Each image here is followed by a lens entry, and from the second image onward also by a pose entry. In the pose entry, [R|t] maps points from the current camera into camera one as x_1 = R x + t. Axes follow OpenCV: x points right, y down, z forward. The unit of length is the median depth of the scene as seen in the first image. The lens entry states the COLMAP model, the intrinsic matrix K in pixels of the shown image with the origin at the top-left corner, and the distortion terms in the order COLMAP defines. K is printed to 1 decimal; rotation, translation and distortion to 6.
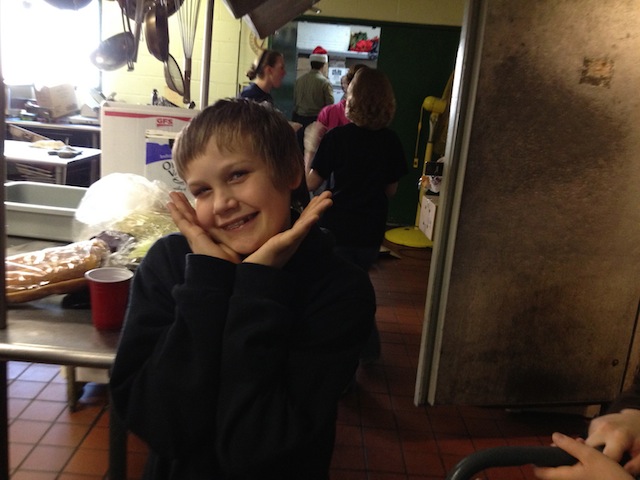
lens RADIAL K [[615.4, 0, 320.0], [0, 615.4, 240.0], [0, 0, 1]] dist [0.106262, -0.209889]
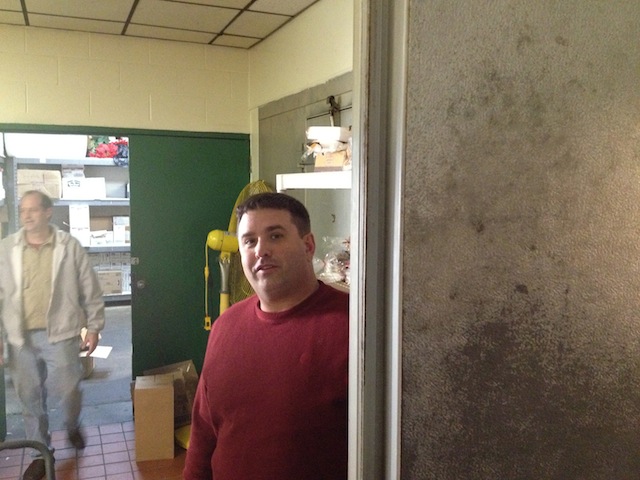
lens RADIAL K [[610.6, 0, 318.6], [0, 610.6, 236.4], [0, 0, 1]] dist [0.159513, -0.285932]
pose [[0.922570, -0.106126, 0.370948, 0.024797], [0.156308, 0.981801, -0.107861, -0.129470], [-0.352751, 0.157492, 0.922368, 0.308986]]
